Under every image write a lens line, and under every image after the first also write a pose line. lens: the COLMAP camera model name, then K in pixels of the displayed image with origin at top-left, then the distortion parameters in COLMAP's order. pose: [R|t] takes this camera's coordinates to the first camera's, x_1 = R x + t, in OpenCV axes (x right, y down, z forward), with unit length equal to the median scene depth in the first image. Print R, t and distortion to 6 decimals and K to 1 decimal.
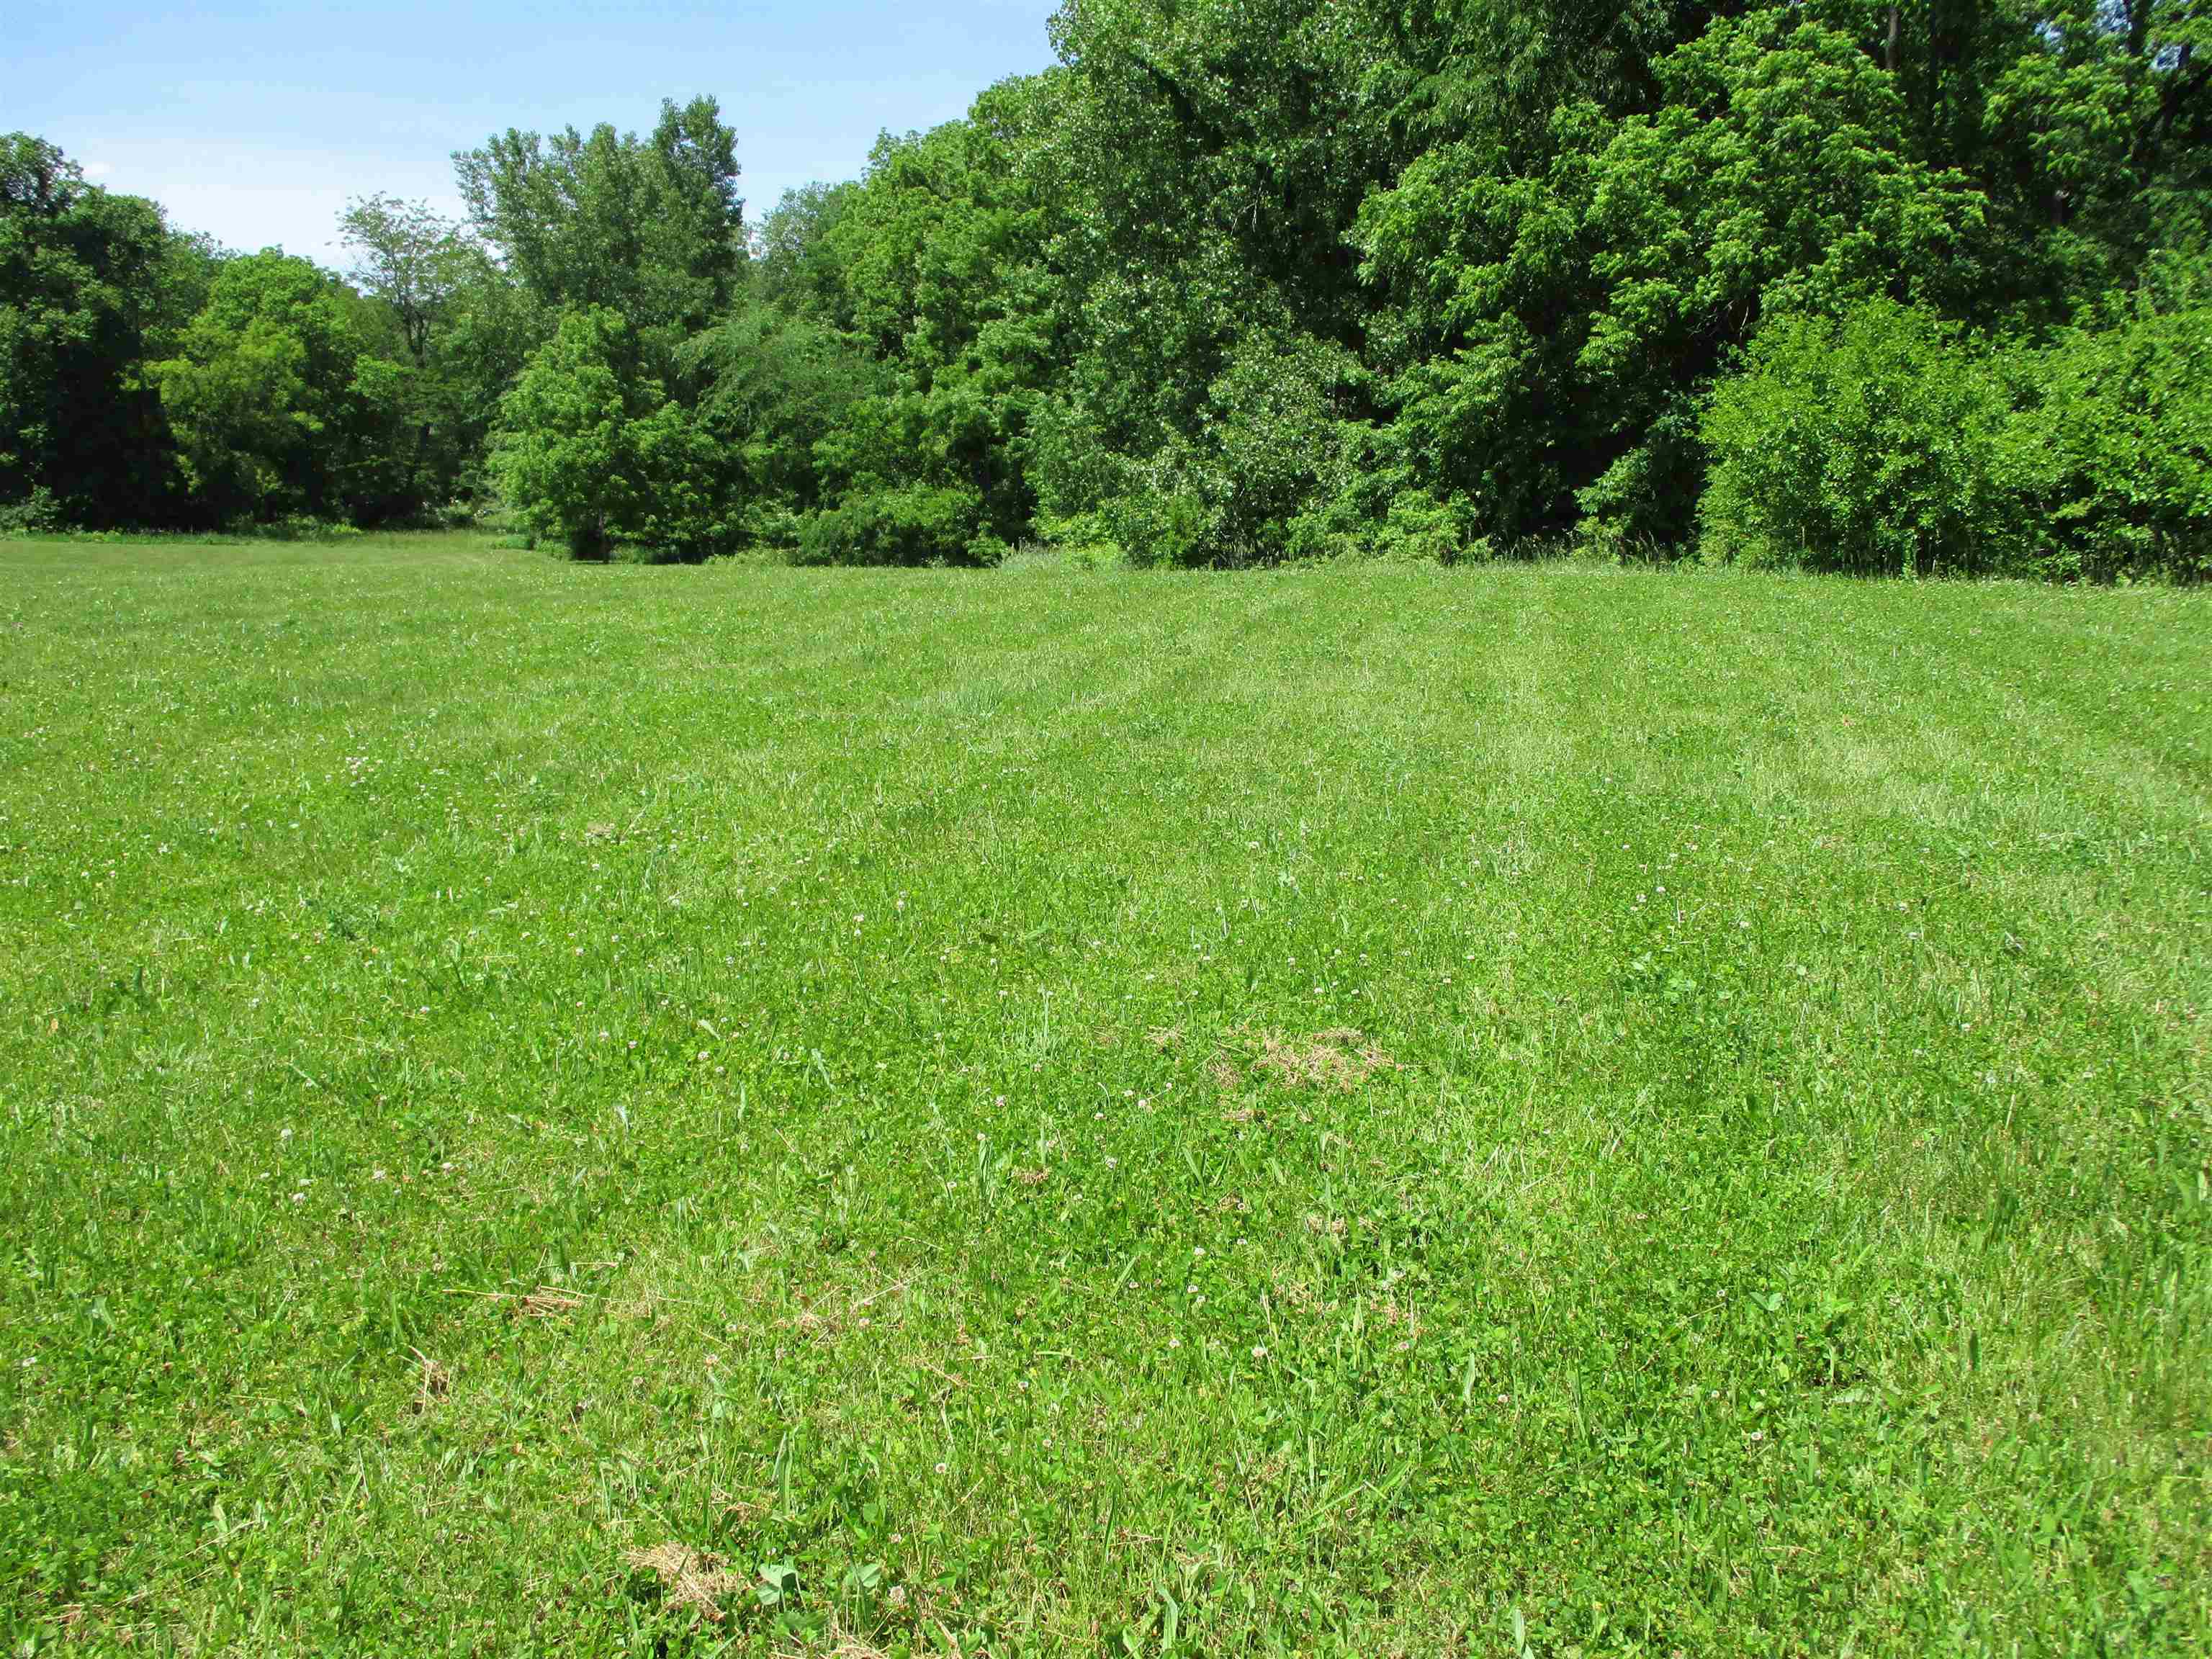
lens RADIAL K [[1889.6, 0, 1106.0], [0, 1889.6, 829.5], [0, 0, 1]] dist [-0.004386, 0.010716]
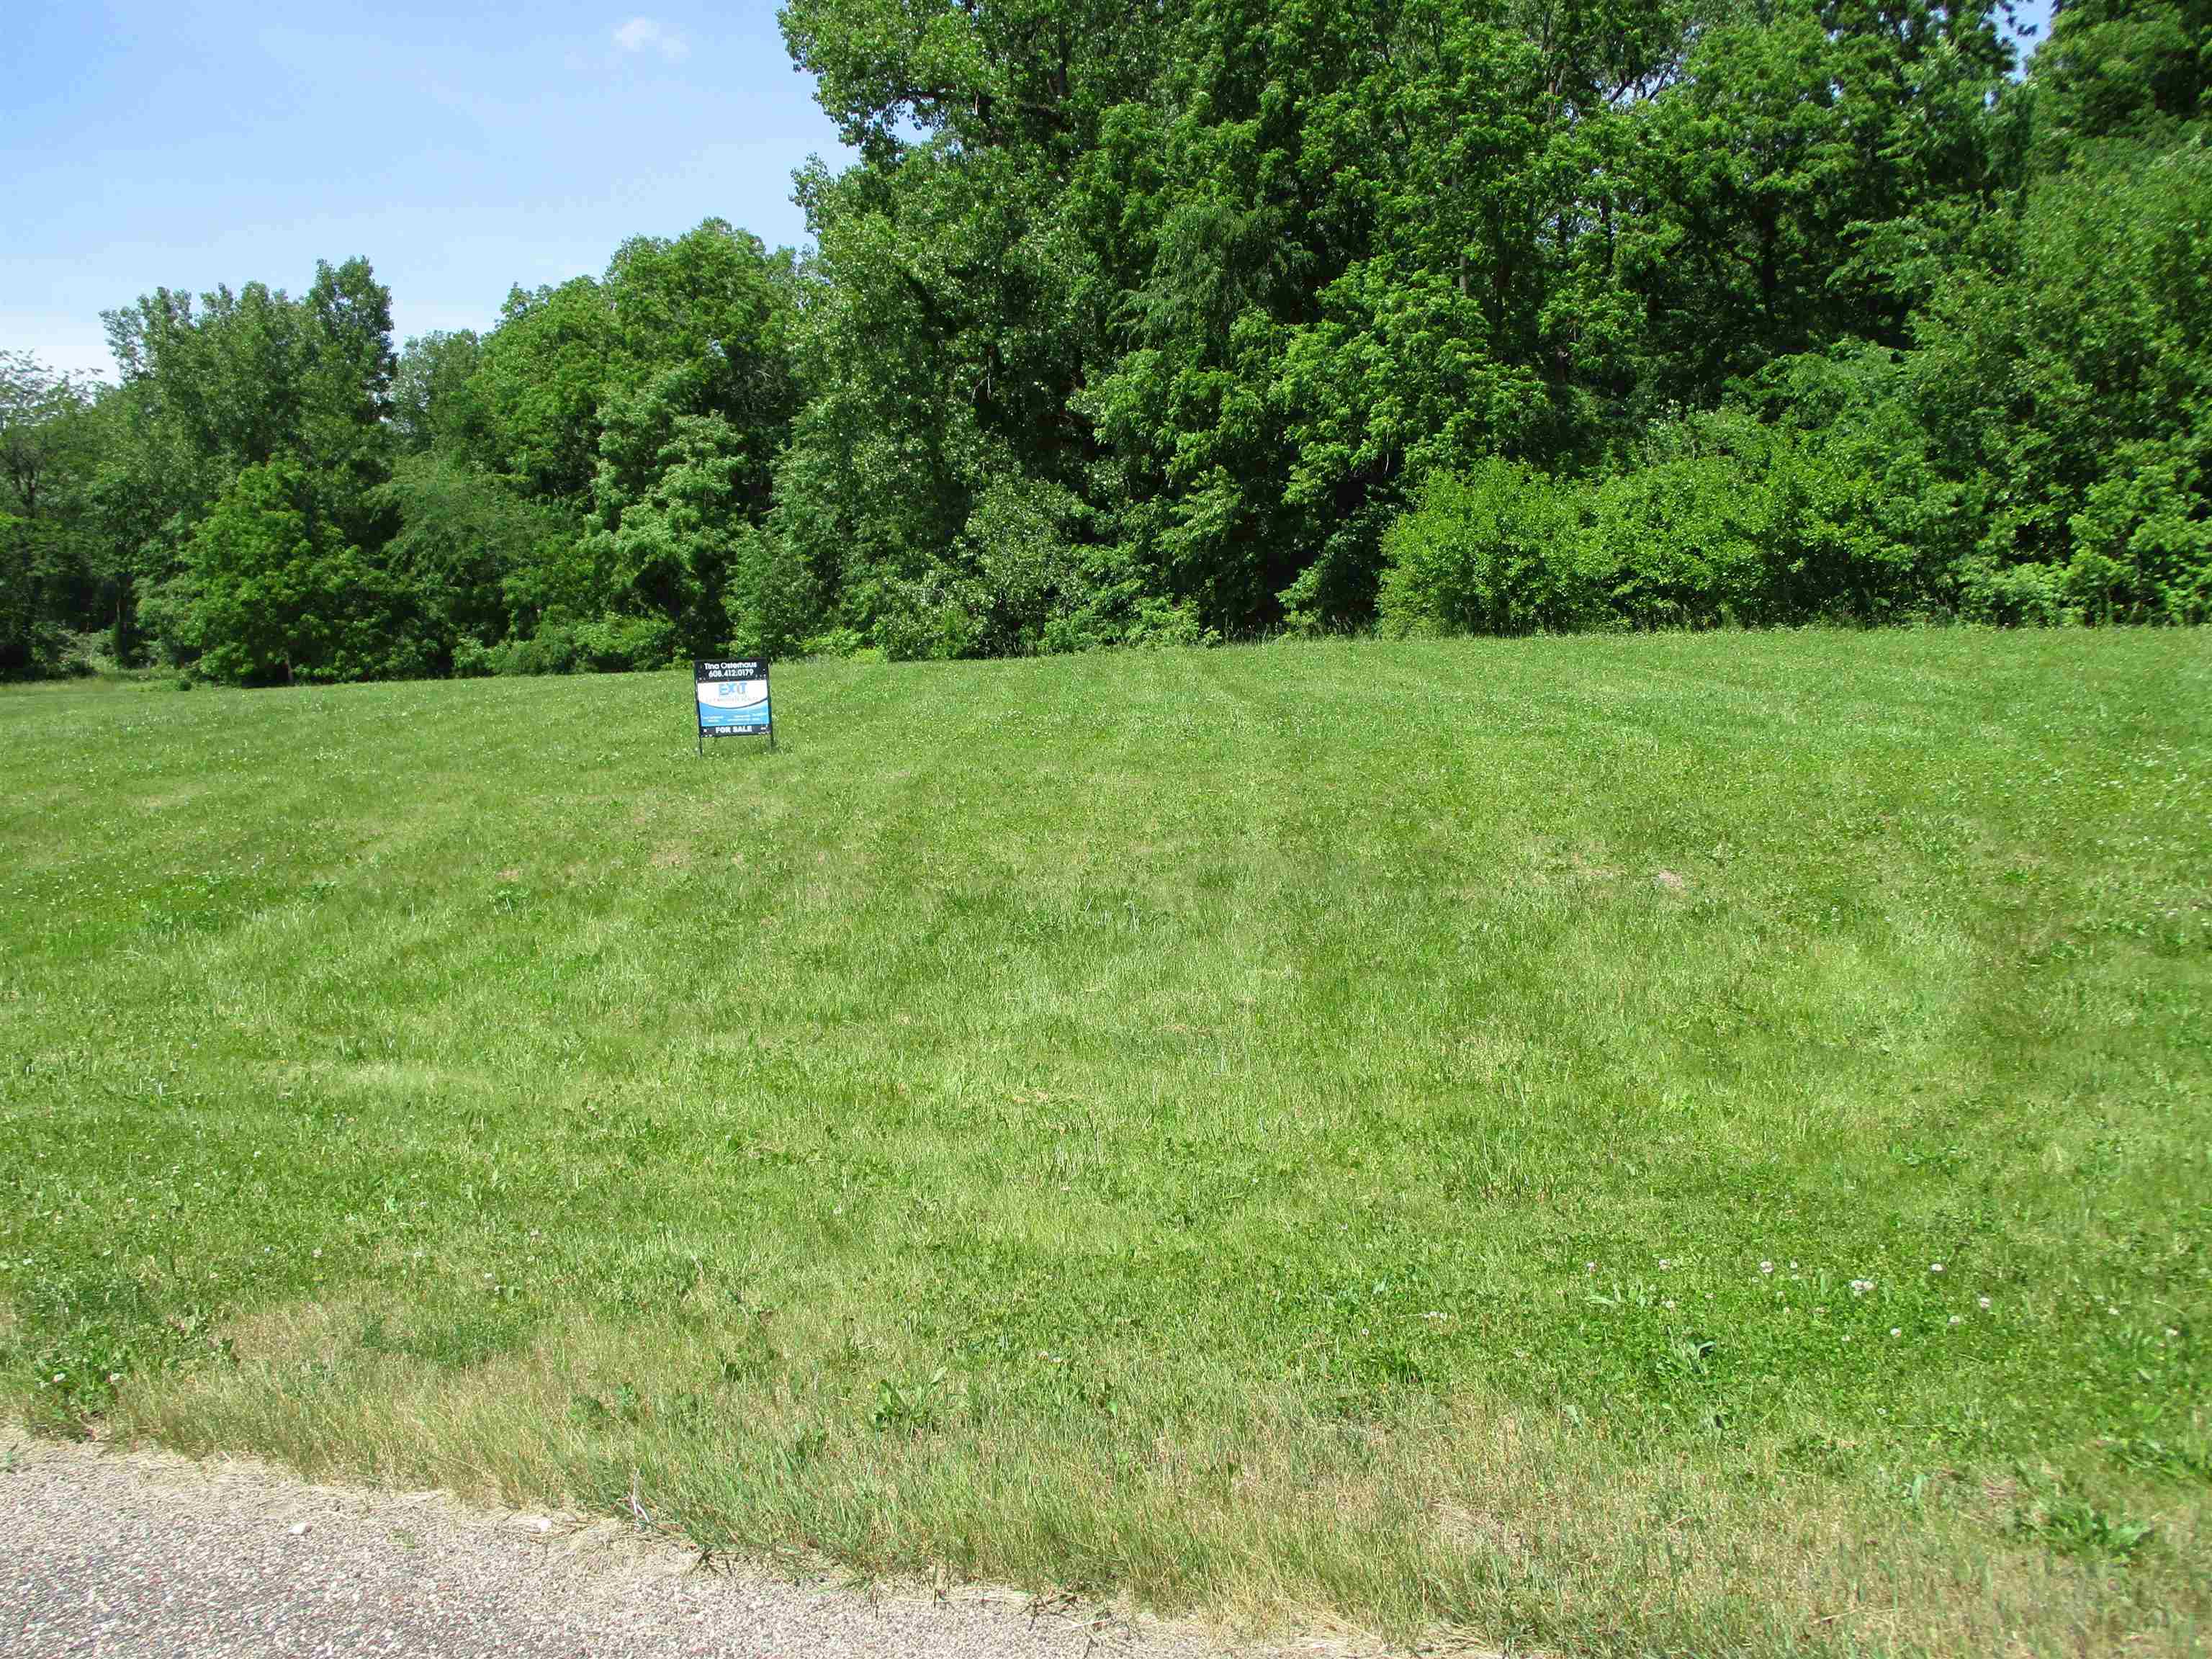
lens RADIAL K [[1906.3, 0, 1106.0], [0, 1906.3, 829.5], [0, 0, 1]] dist [0.005200, 0.002448]
pose [[0.972199, -0.062569, 0.225642, -0.077973], [0.076920, 0.995499, -0.055370, 0.023330], [-0.221161, 0.071187, 0.972636, -0.120897]]
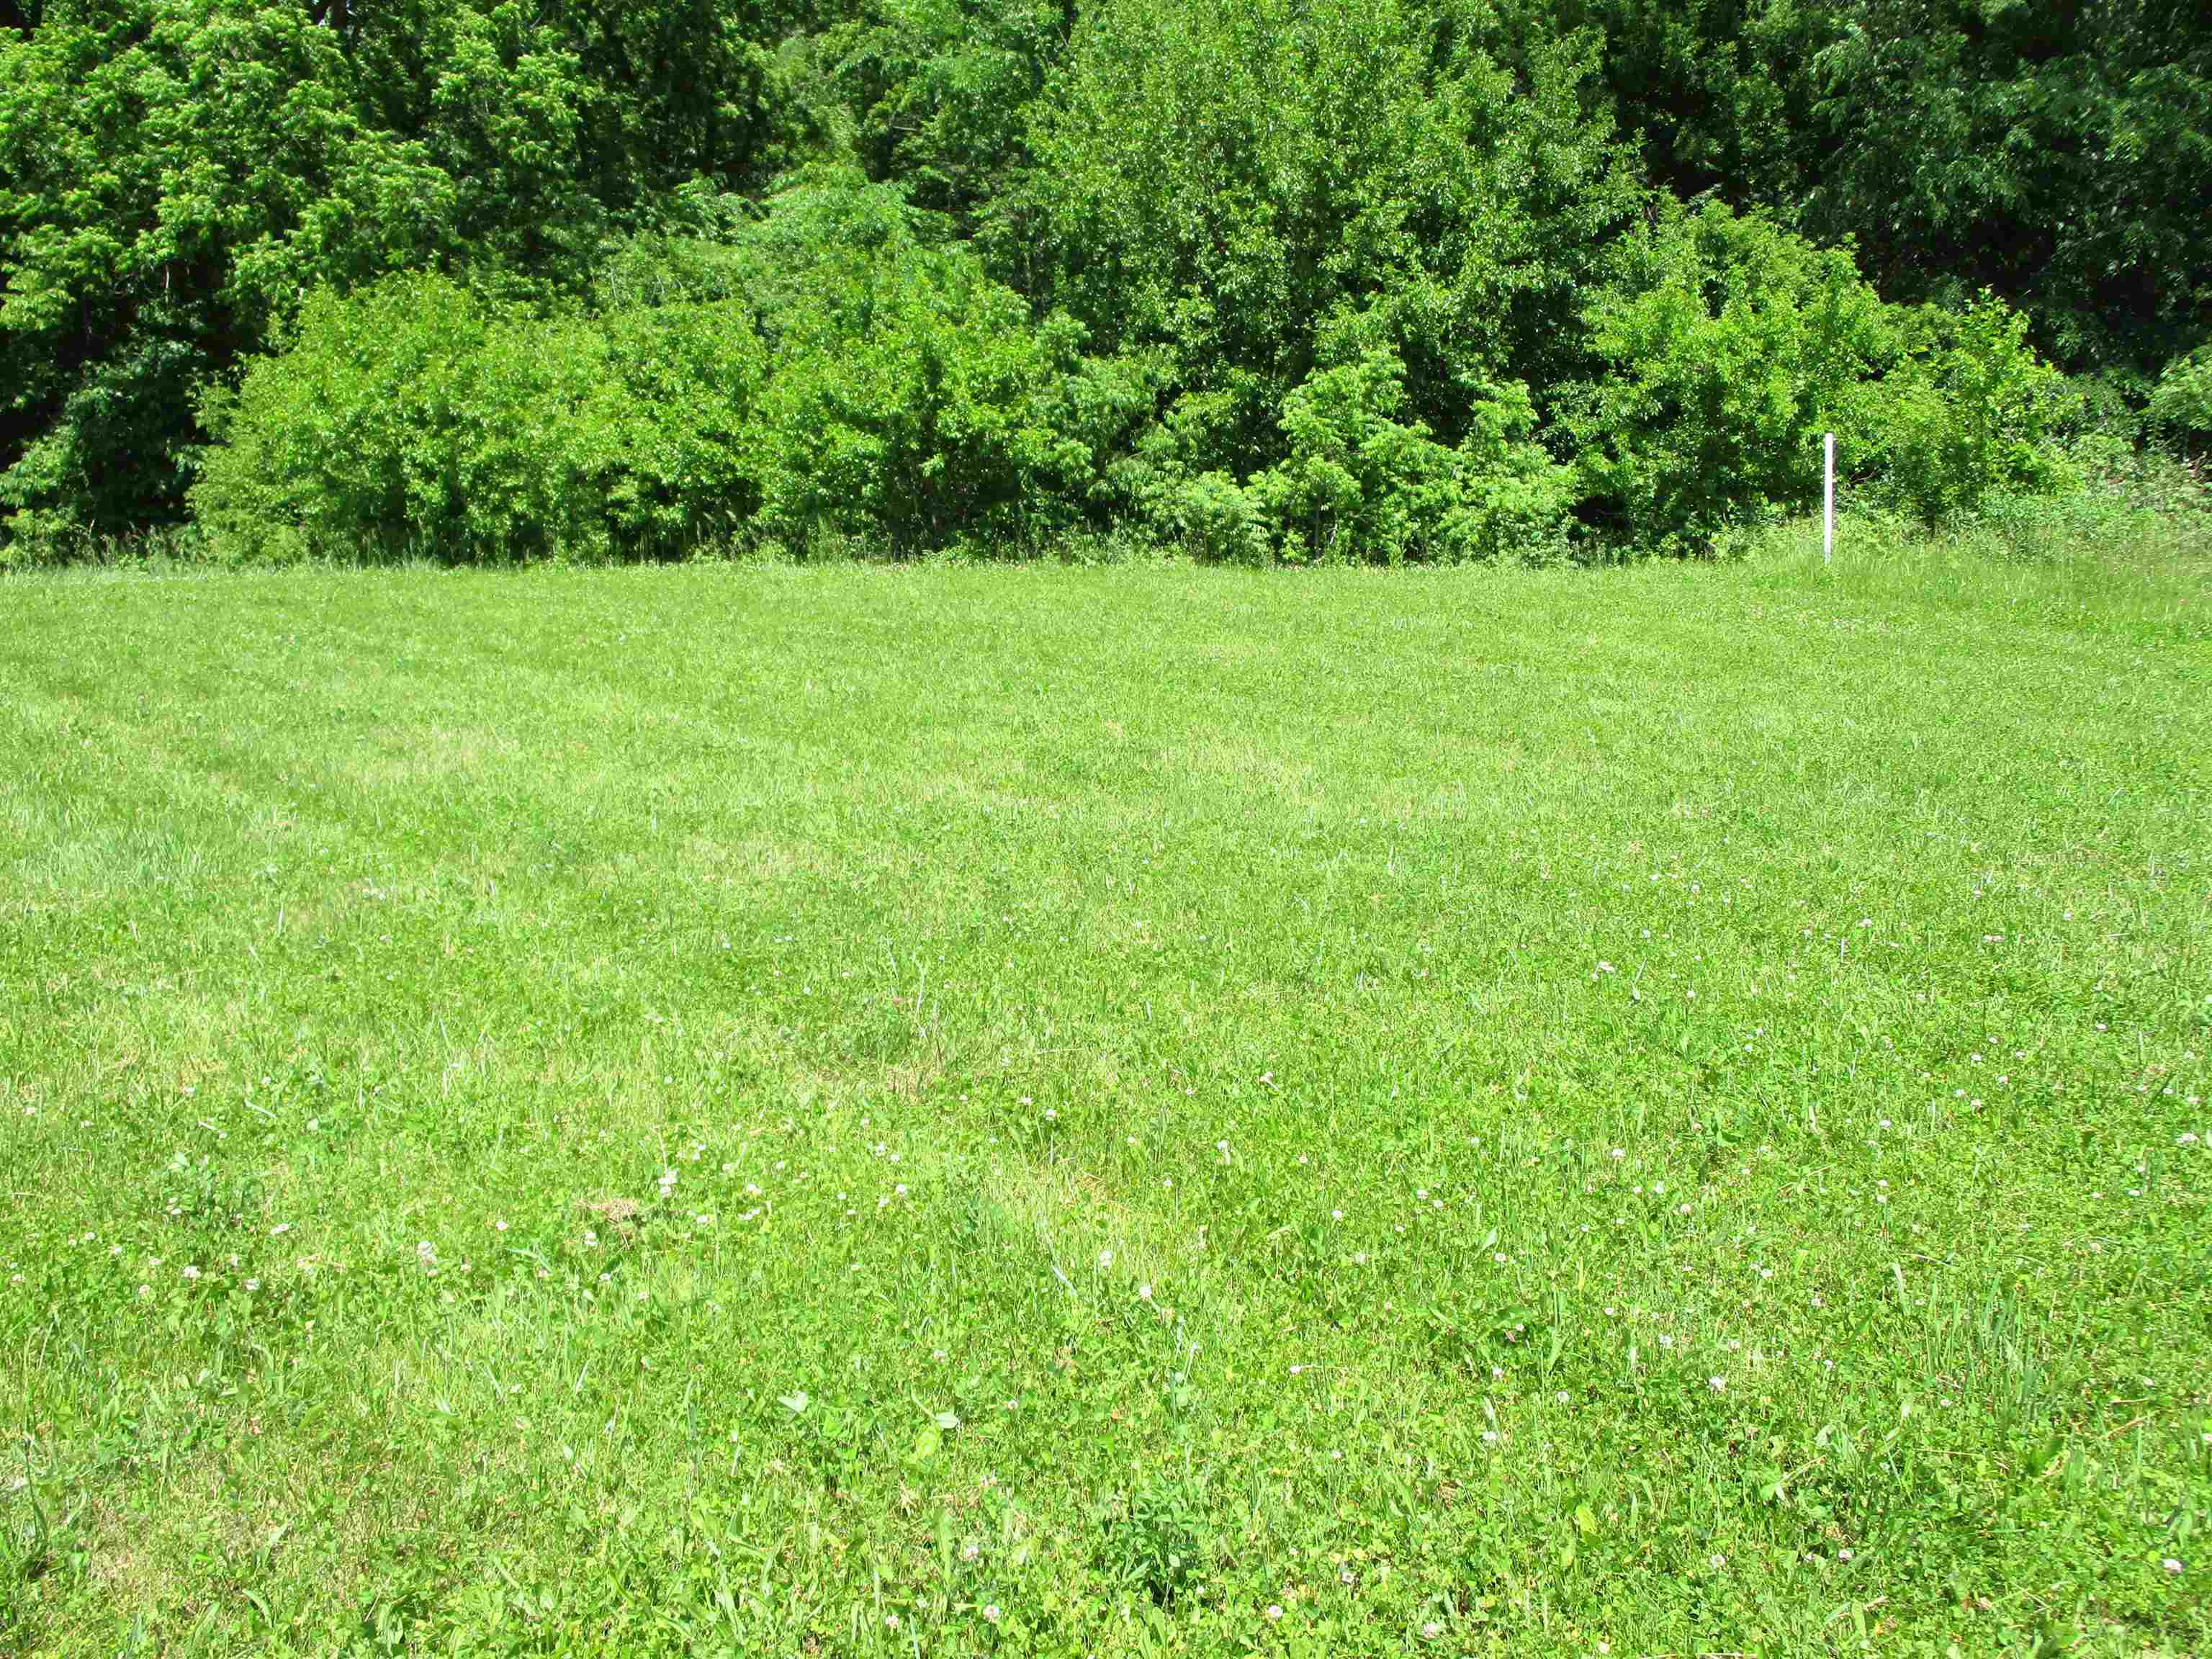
lens RADIAL K [[1894.8, 0, 1106.0], [0, 1894.8, 829.5], [0, 0, 1]] dist [-0.013272, -0.001306]
pose [[0.611452, -0.158793, 0.775184, -0.047372], [0.146337, 0.985451, 0.086437, -0.011075], [-0.777632, 0.060586, 0.625794, 0.045556]]
